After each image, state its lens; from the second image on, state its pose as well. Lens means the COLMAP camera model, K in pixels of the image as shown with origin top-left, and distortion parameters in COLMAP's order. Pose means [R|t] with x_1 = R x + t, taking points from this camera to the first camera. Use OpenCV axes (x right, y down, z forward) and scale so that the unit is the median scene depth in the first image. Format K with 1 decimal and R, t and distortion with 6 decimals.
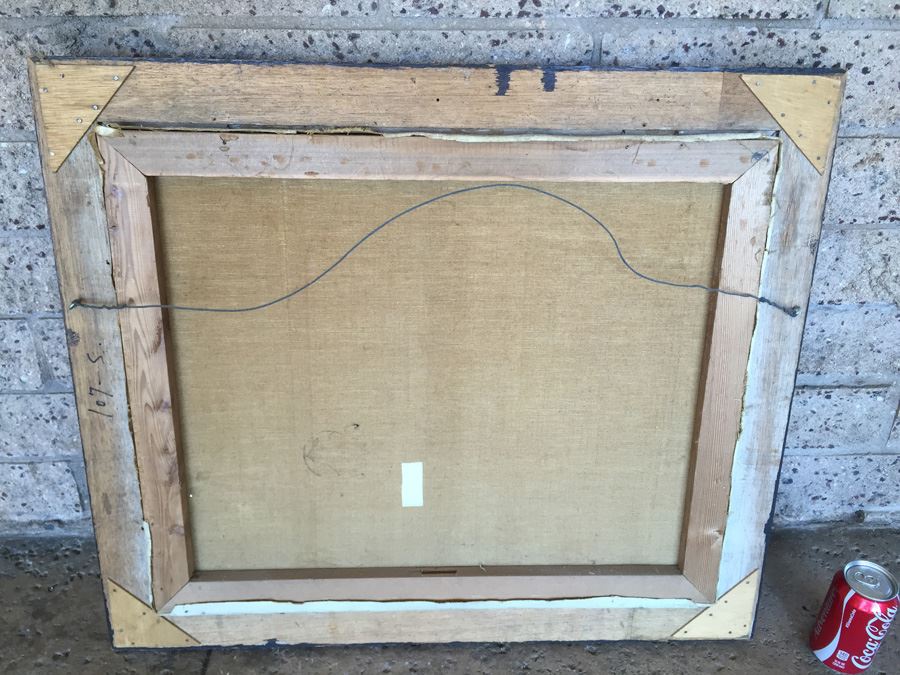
lens RADIAL K [[789.4, 0, 444.9], [0, 789.4, 336.5], [0, 0, 1]] dist [0.088468, -0.149116]
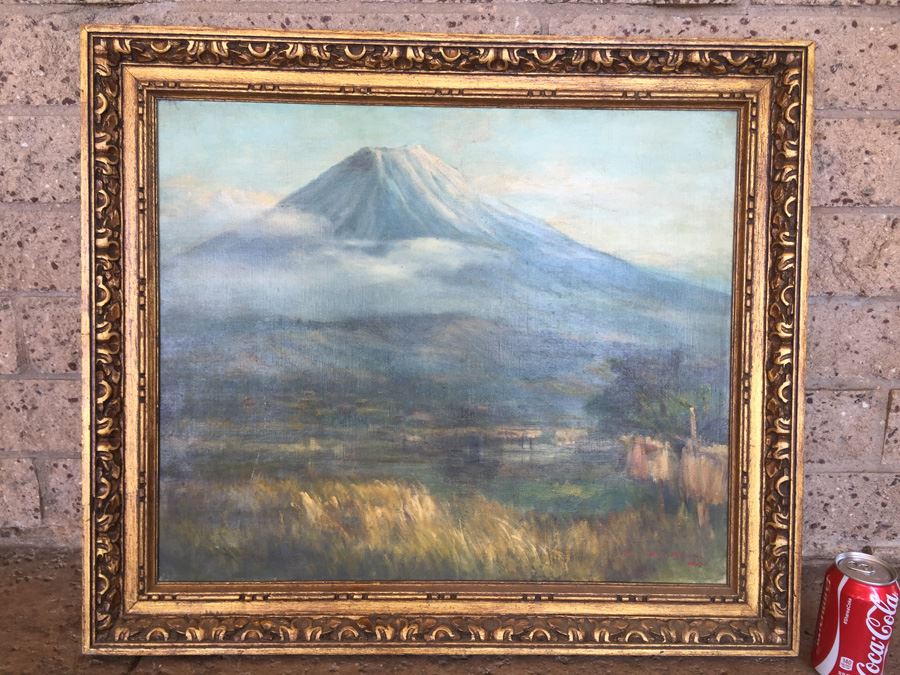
lens RADIAL K [[784.8, 0, 450.0], [0, 784.8, 337.5], [0, 0, 1]] dist [0.084746, -0.138417]
pose [[0.998906, 0.008958, -0.045899, 0.098267], [-0.020859, 0.963781, -0.265877, 0.296627], [0.041855, 0.266543, 0.962914, 0.040214]]
